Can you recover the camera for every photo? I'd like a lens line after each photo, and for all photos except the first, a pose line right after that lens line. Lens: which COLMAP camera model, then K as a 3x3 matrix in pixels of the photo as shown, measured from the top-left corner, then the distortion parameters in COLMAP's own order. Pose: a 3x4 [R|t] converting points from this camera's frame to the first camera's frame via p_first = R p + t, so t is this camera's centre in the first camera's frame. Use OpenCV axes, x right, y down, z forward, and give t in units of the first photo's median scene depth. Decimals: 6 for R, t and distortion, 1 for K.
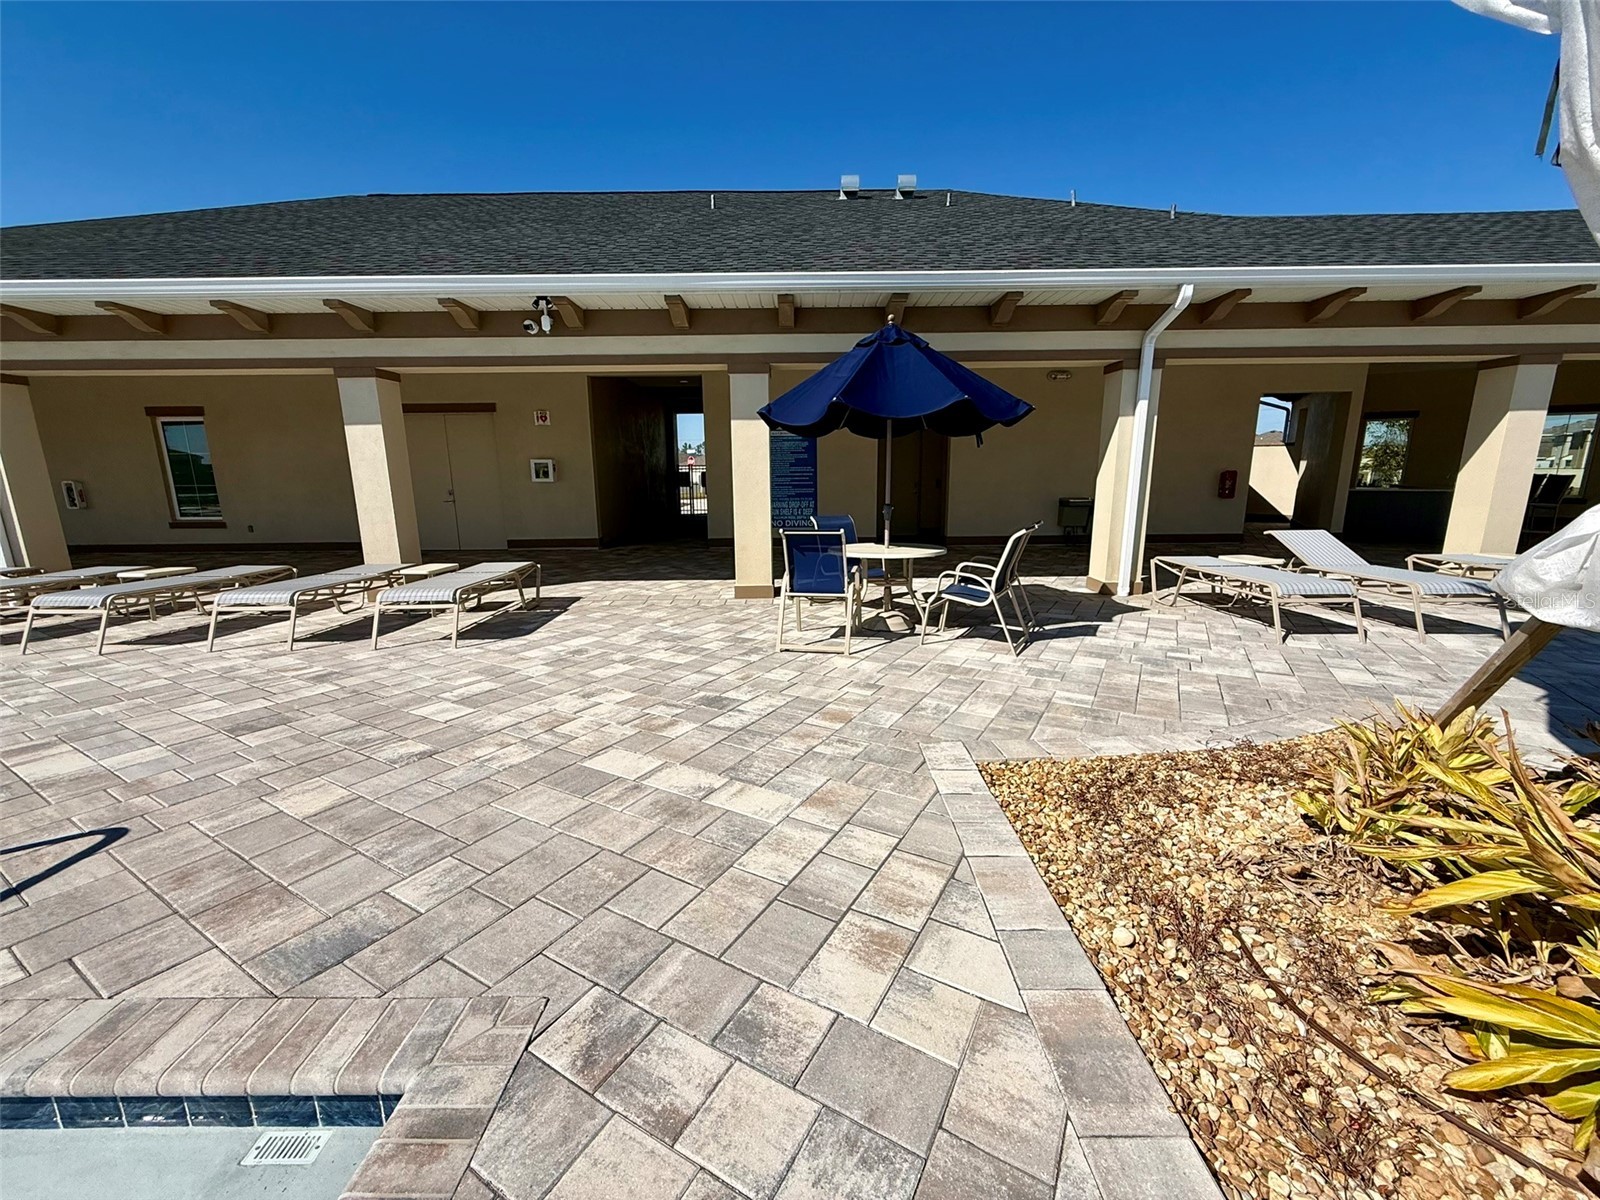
lens RADIAL K [[634.7, 0, 797.5], [0, 634.7, 597.4], [0, 0, 1]] dist [0.000375, 0.000311]
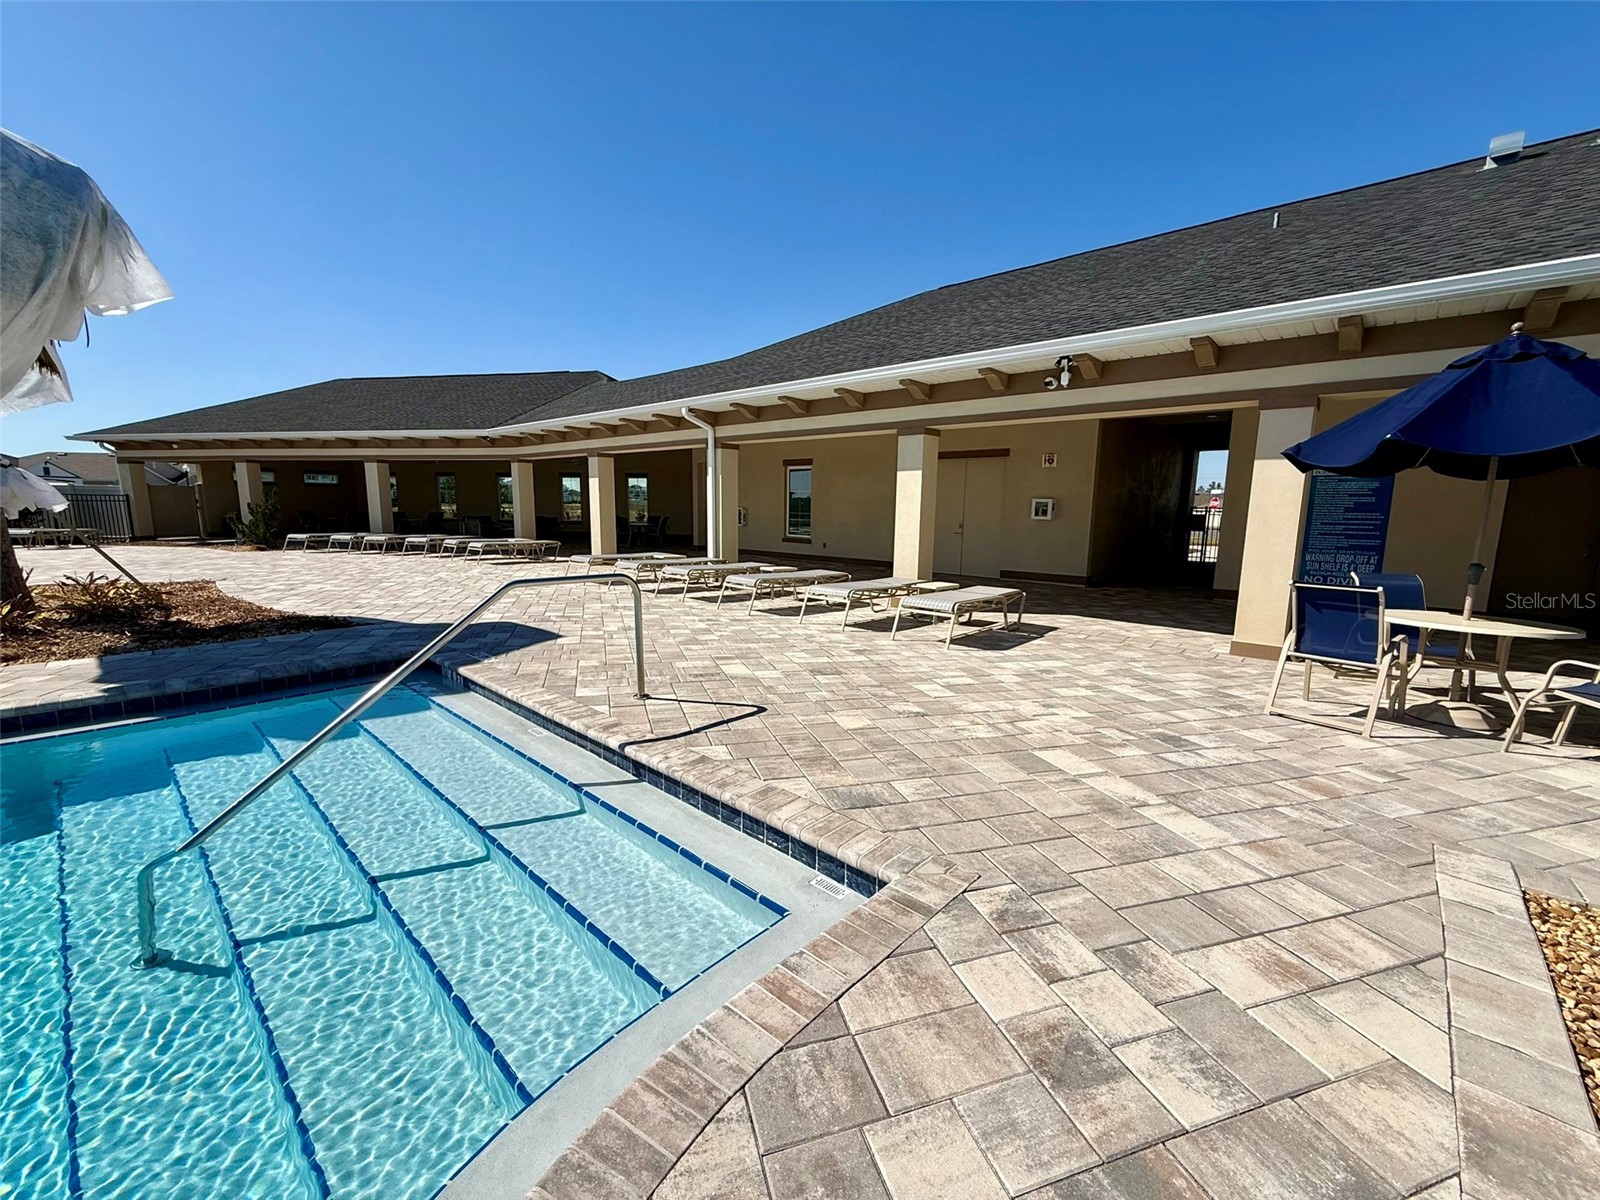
lens RADIAL K [[634.7, 0, 797.5], [0, 634.7, 597.4], [0, 0, 1]] dist [0.000375, 0.000311]
pose [[0.736854, 0.118656, -0.665557, 0.053244], [-0.157823, 0.987467, 0.001317, 0.023228], [0.657372, 0.104070, 0.746346, -0.118872]]
